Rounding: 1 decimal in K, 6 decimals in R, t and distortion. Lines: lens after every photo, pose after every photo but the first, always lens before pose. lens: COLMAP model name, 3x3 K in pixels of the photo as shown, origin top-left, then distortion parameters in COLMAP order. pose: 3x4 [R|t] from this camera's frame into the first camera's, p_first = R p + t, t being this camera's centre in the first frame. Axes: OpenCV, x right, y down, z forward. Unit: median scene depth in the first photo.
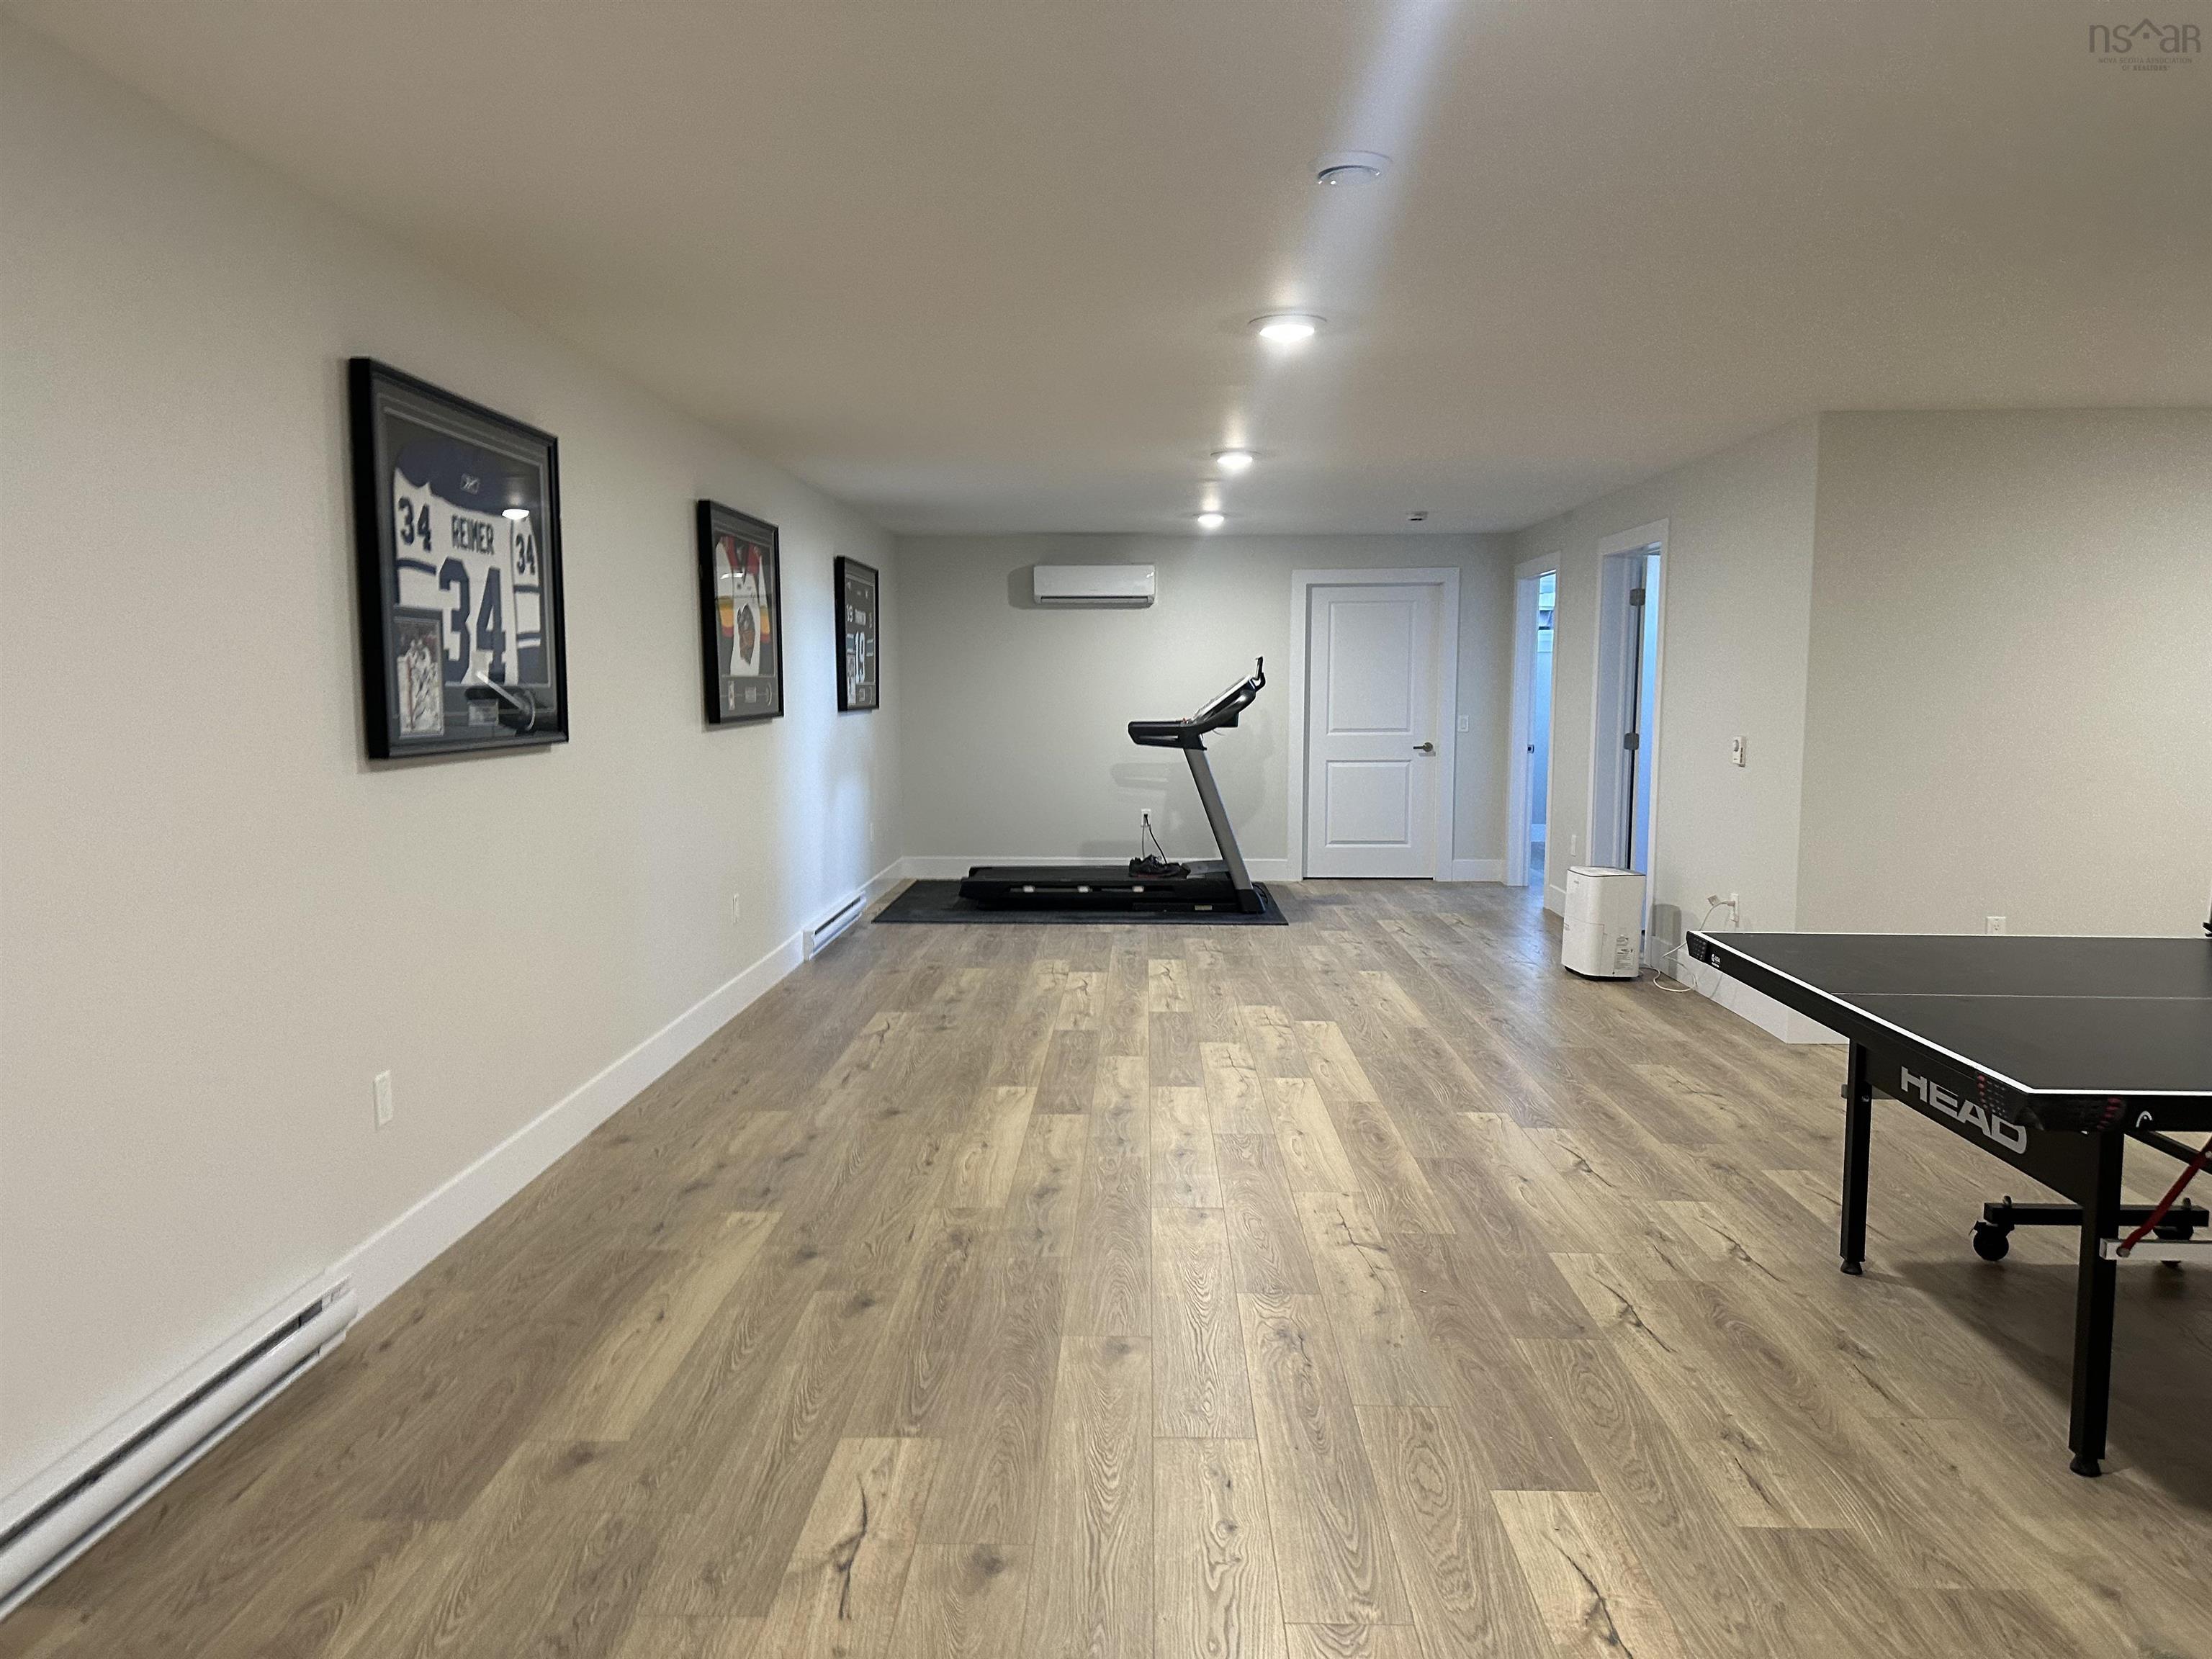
lens RADIAL K [[1562.9, 0, 1107.4], [0, 1562.9, 832.5], [0, 0, 1]] dist [0.013815, 0.003158]
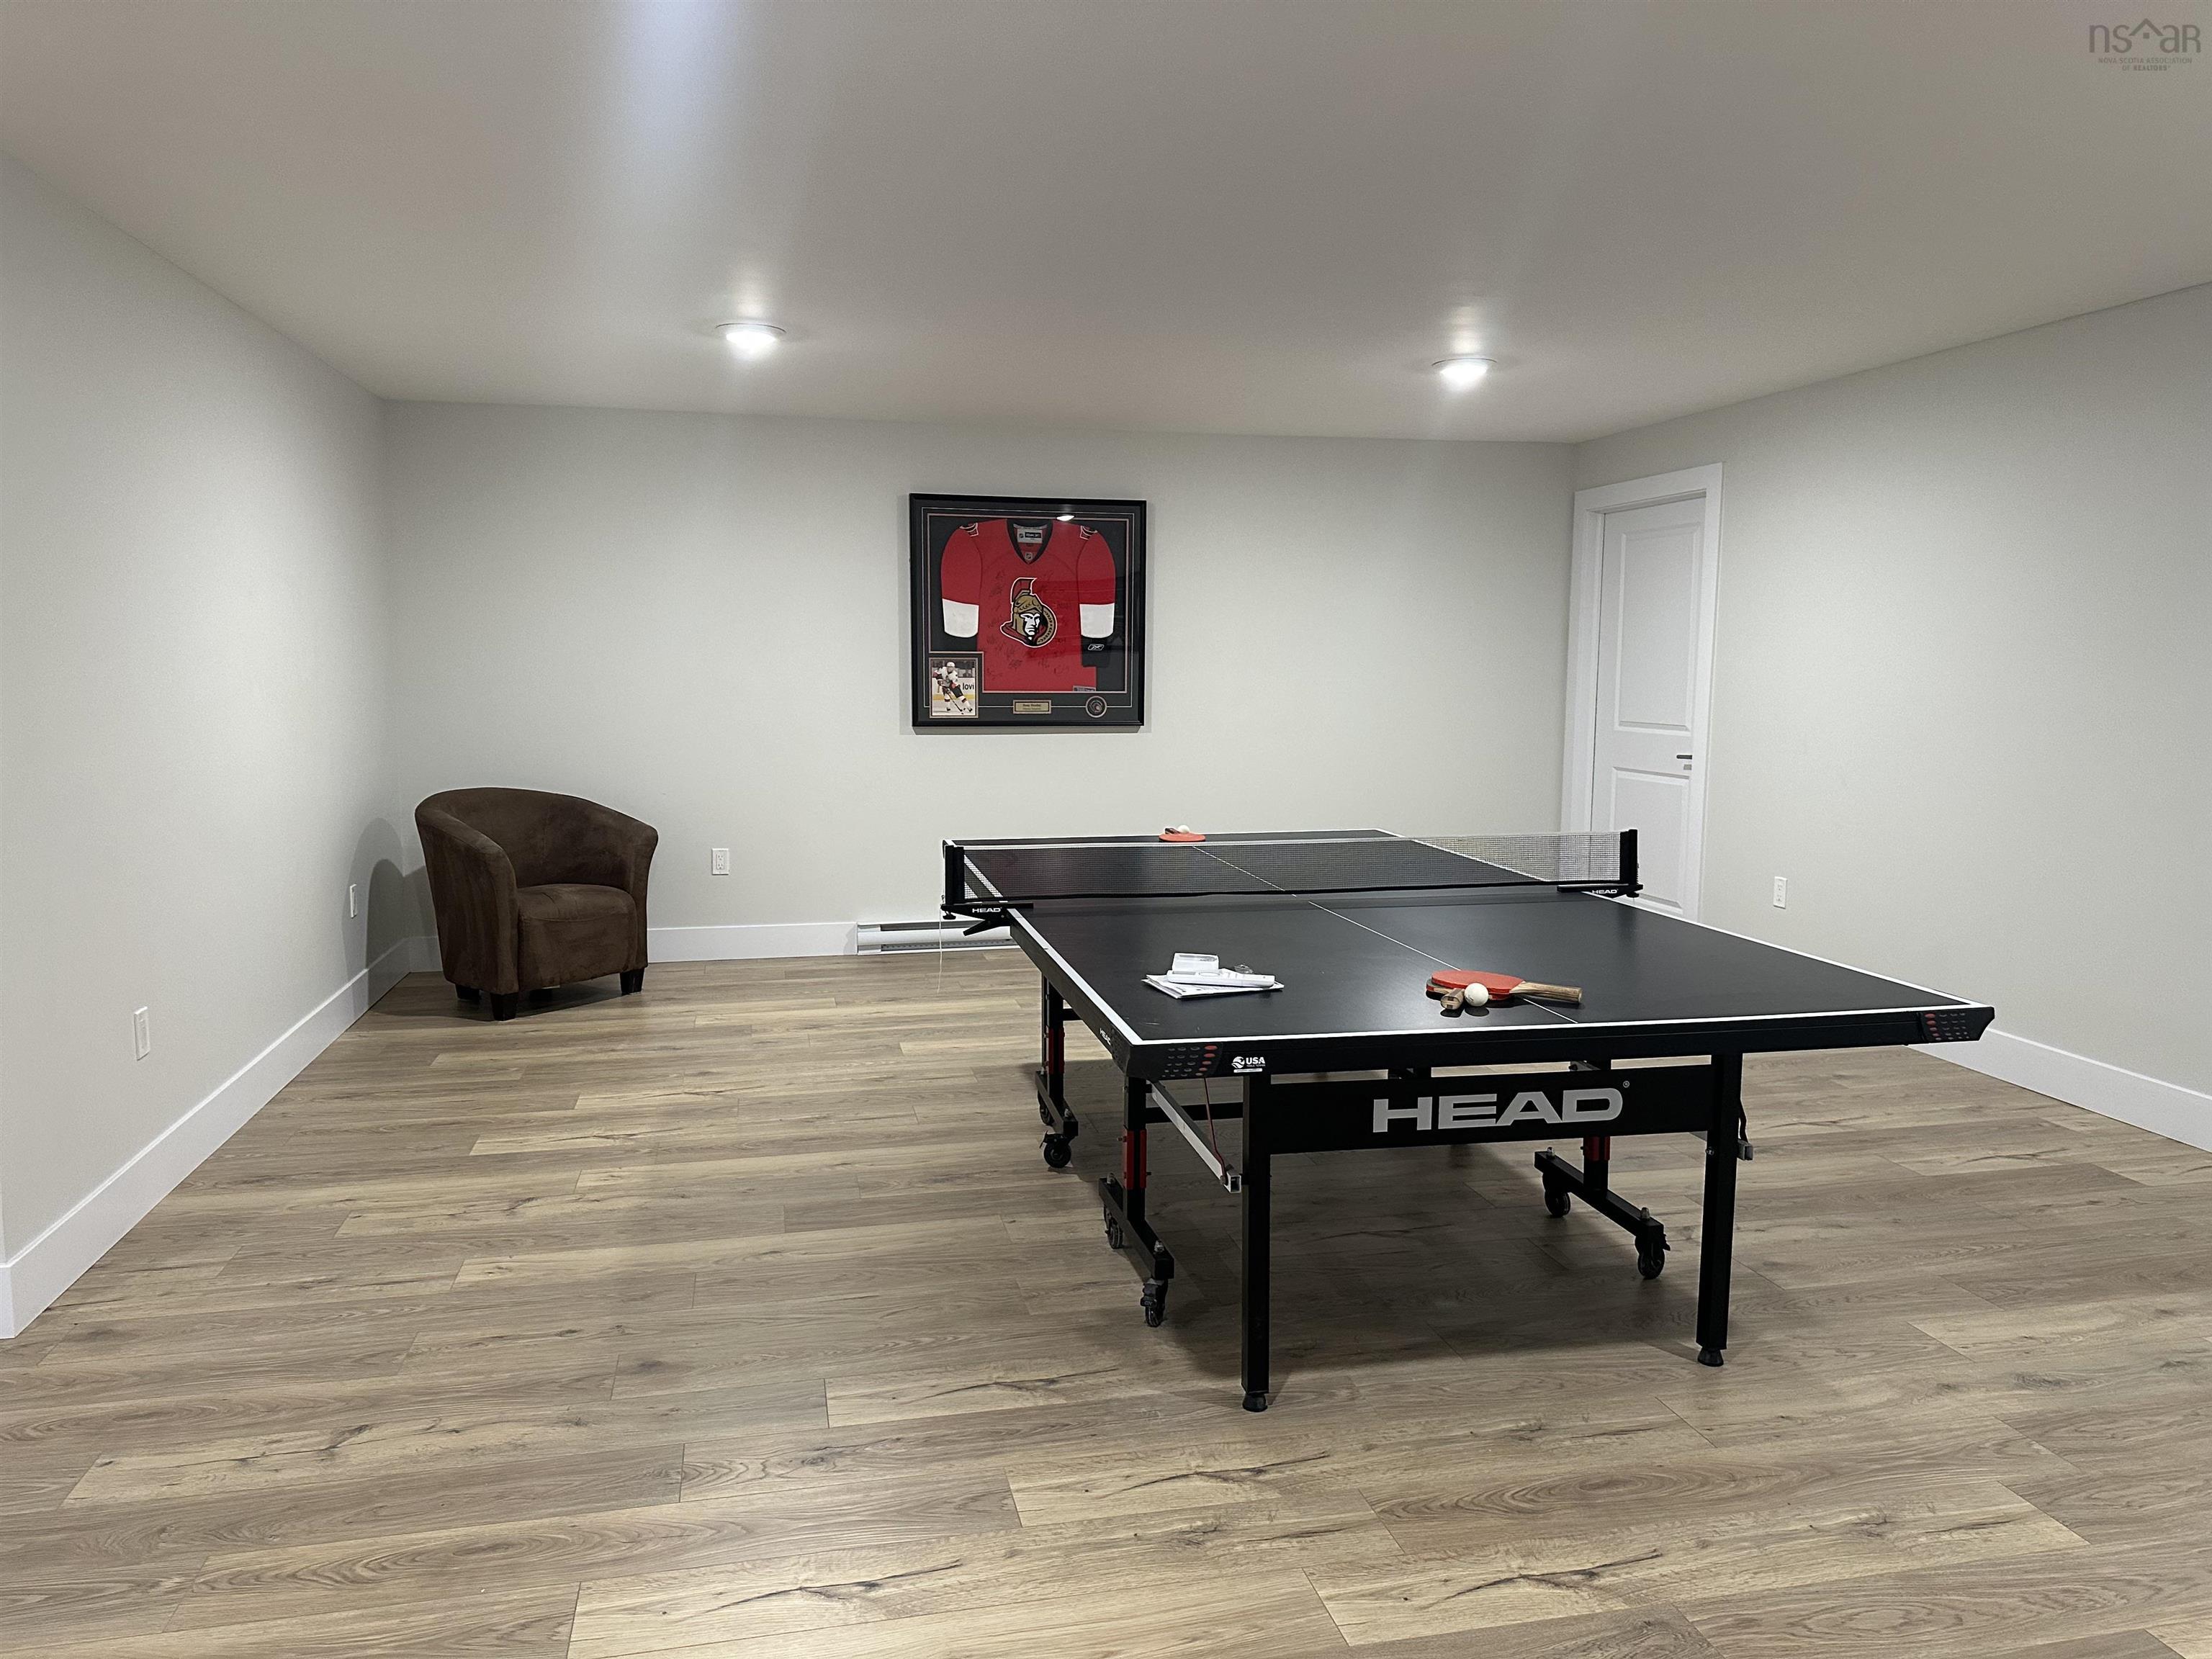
lens RADIAL K [[1562.9, 0, 1124.1], [0, 1562.9, 811.7], [0, 0, 1]] dist [0.013815, 0.003158]
pose [[-0.268374, -0.094473, 0.958671, -0.228451], [0.077218, 0.989867, 0.119164, -0.110944], [-0.960215, 0.106007, -0.258359, 1.310187]]
